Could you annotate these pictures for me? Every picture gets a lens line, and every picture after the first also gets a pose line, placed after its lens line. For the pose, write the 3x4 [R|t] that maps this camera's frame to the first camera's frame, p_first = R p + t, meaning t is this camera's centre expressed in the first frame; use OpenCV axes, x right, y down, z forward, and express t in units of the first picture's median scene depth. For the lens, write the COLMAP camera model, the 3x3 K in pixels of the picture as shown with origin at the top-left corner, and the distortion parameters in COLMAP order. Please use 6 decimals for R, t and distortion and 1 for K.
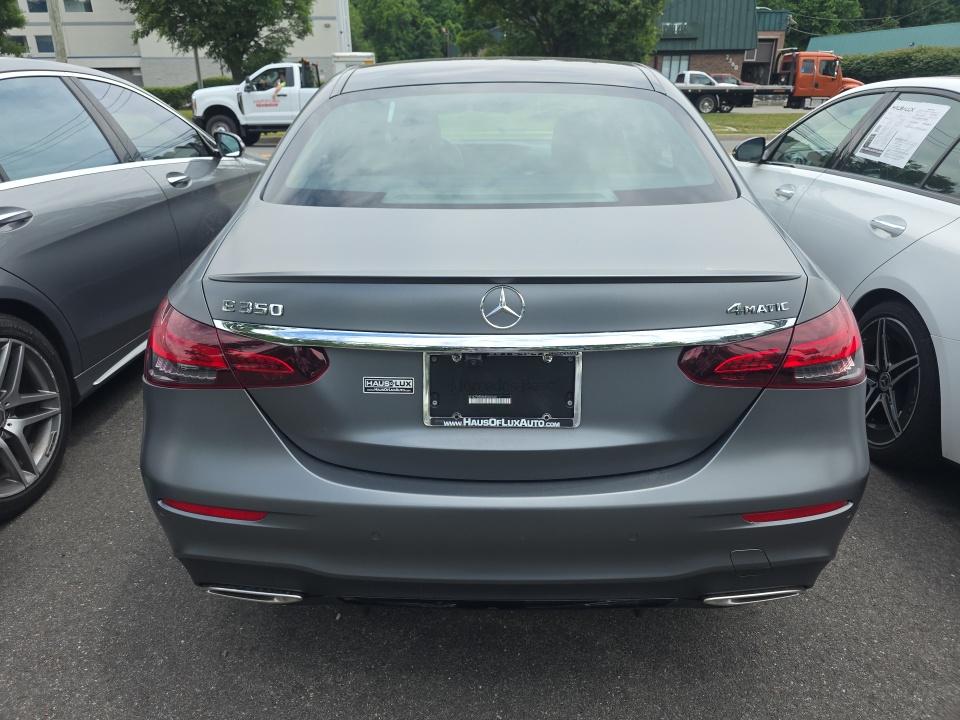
lens RADIAL K [[669.2, 0, 480.3], [0, 669.2, 358.2], [0, 0, 1]] dist [0.019158, -0.022212]
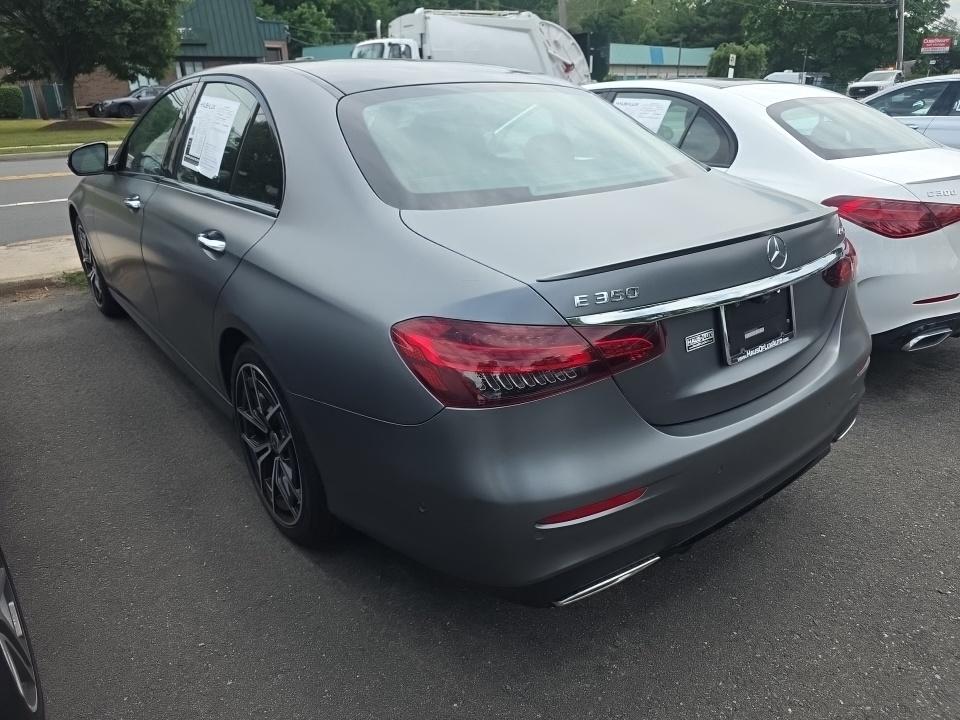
lens RADIAL K [[669.2, 0, 481.7], [0, 669.2, 360.8], [0, 0, 1]] dist [0.019158, -0.022212]
pose [[0.767769, -0.242772, 0.592953, -0.709961], [0.246475, 0.966131, 0.076421, -0.067191], [-0.591423, 0.087475, 0.801603, 0.192064]]
